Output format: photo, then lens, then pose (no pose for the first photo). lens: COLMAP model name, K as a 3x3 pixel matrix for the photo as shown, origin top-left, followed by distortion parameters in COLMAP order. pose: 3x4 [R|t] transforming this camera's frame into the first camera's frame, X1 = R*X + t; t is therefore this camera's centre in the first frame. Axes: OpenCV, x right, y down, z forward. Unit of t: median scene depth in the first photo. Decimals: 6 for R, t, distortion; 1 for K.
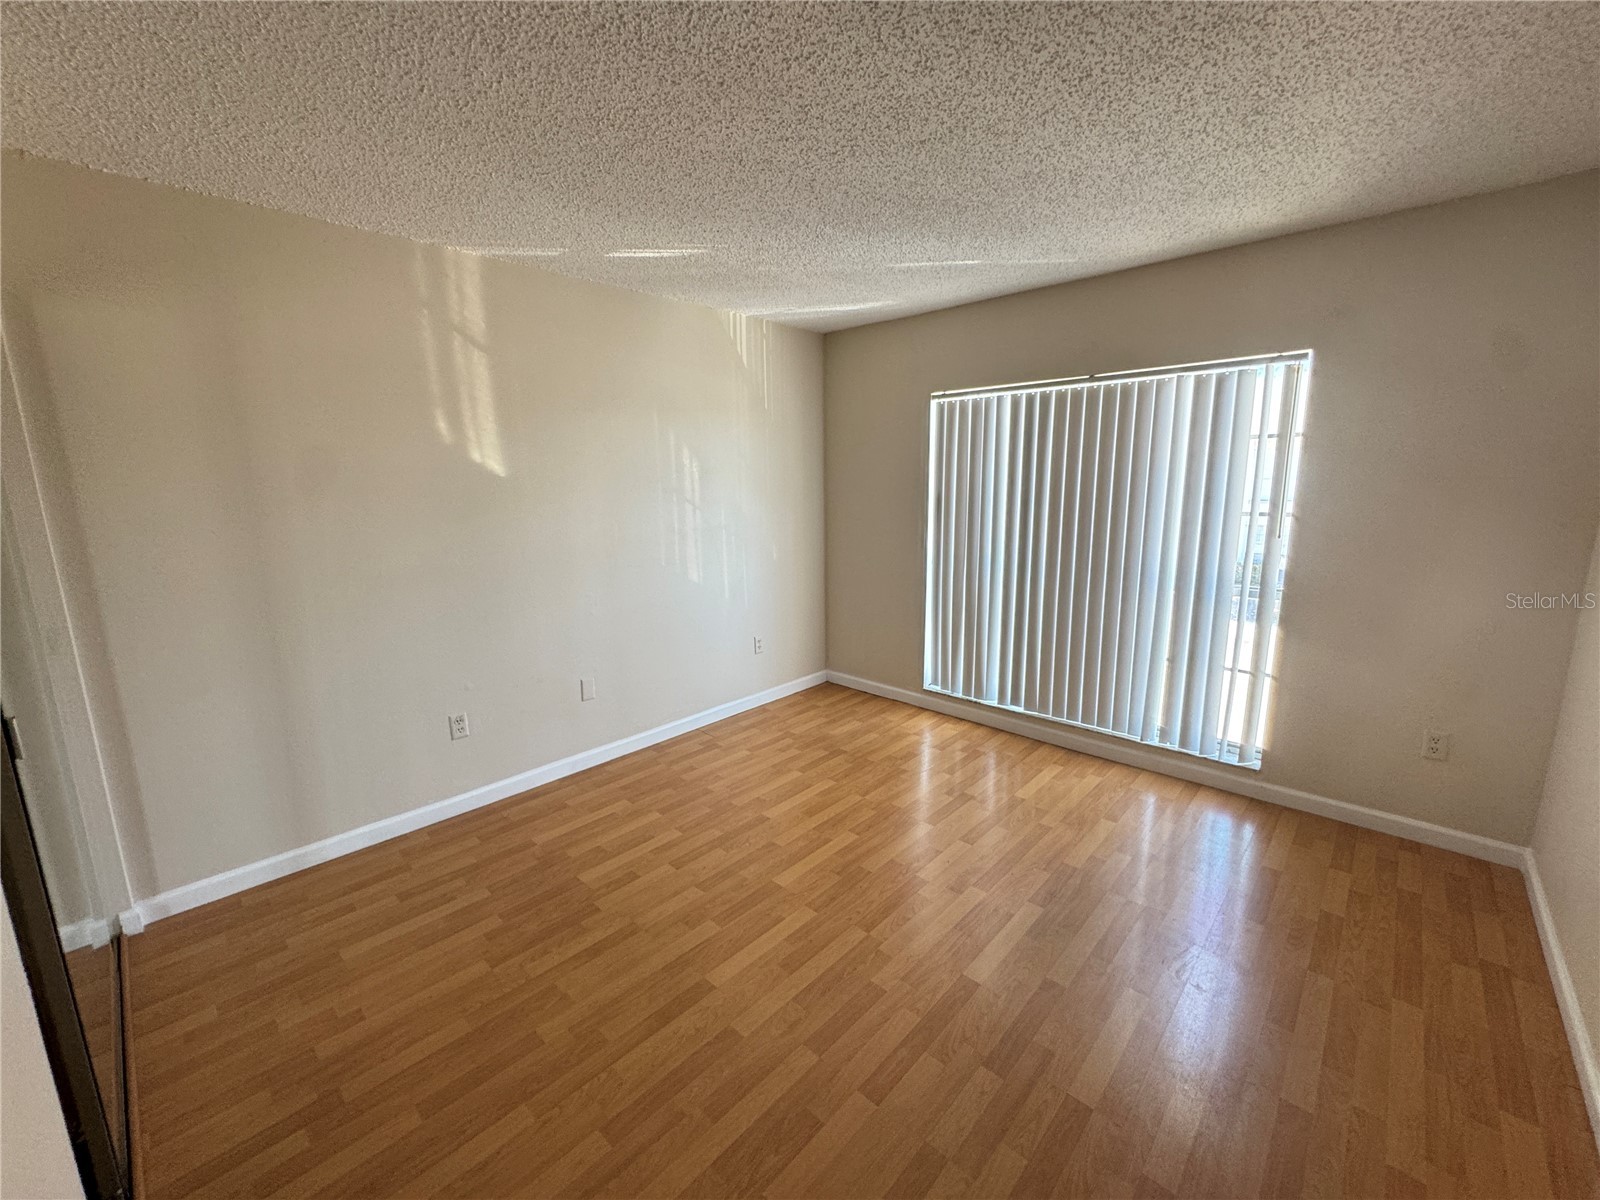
lens RADIAL K [[645.2, 0, 799.3], [0, 645.2, 601.6], [0, 0, 1]] dist [-0.004679, 0.000603]
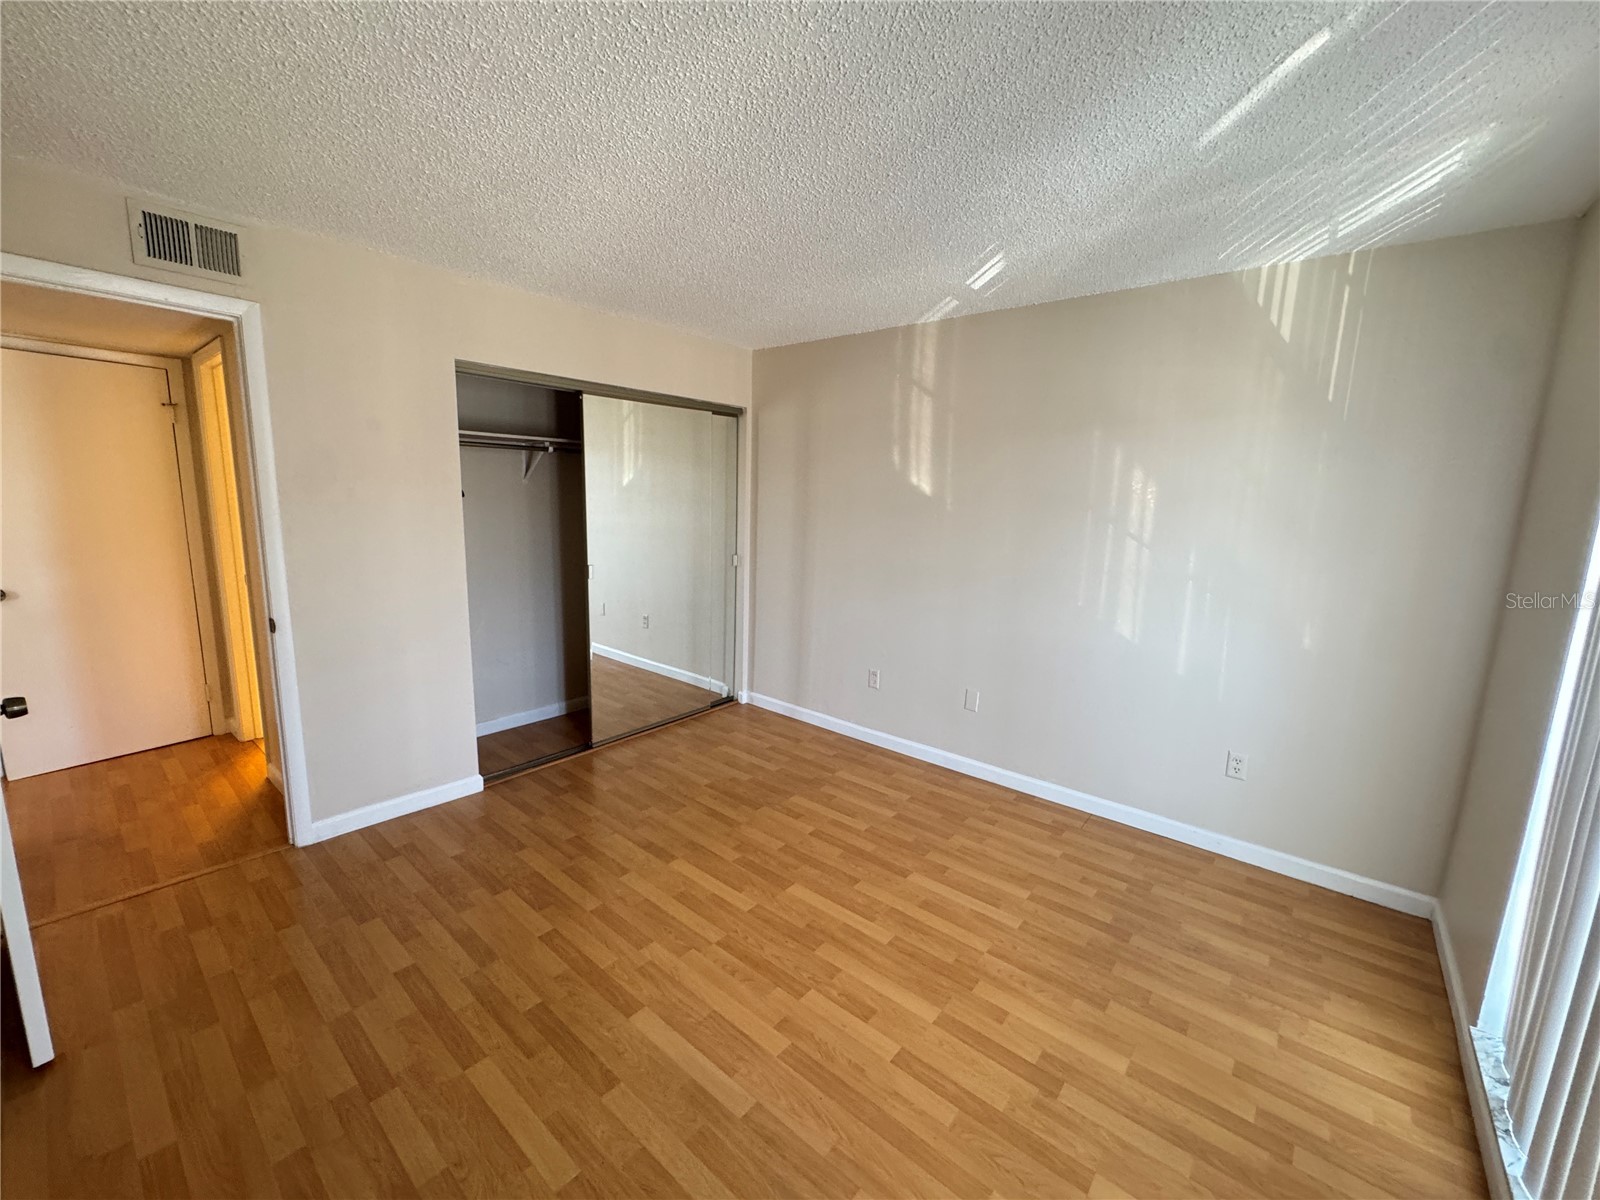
lens RADIAL K [[645.2, 0, 798.8], [0, 645.2, 597.9], [0, 0, 1]] dist [-0.004679, 0.000603]
pose [[0.054819, 0.177160, -0.982654, 0.770349], [-0.217319, 0.962659, 0.161432, -0.155093], [0.974560, 0.204700, 0.091272, 0.698467]]
